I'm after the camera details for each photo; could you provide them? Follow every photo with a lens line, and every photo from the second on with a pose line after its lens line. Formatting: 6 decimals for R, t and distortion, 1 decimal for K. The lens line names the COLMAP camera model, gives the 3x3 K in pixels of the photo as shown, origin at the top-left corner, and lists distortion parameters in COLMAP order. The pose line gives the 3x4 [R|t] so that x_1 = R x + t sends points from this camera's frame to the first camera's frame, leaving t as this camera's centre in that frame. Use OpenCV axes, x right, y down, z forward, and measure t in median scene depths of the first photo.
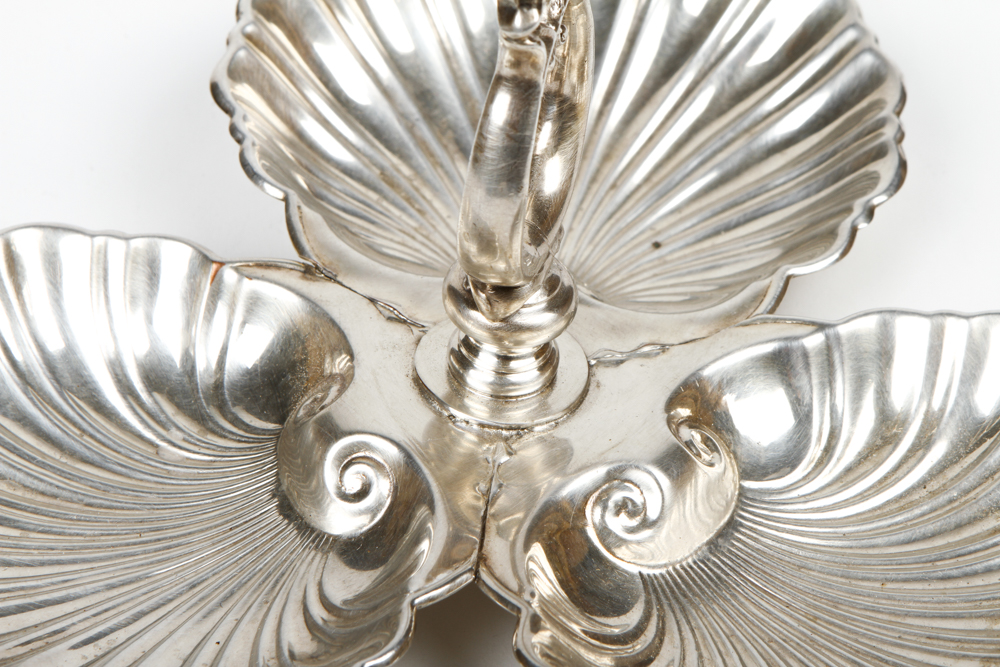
lens RADIAL K [[3278.7, 0, 524.8], [0, 3278.7, 328.8], [0, 0, 1]] dist [0.420581, 0.000000]
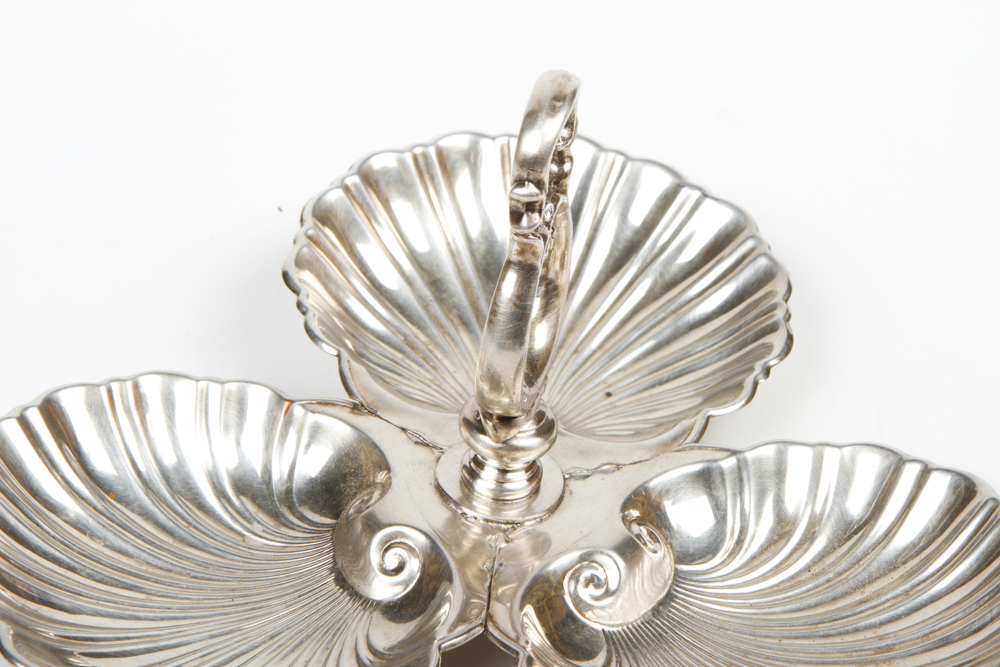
lens RADIAL K [[2680.1, 0, 503.0], [0, 2680.1, 336.1], [0, 0, 1]] dist [0.155422, 0.000000]
pose [[0.999454, 0.012591, 0.030537, -0.040560], [-0.010482, 0.997614, -0.068241, 0.028608], [-0.031323, 0.067884, 0.997201, -0.109459]]
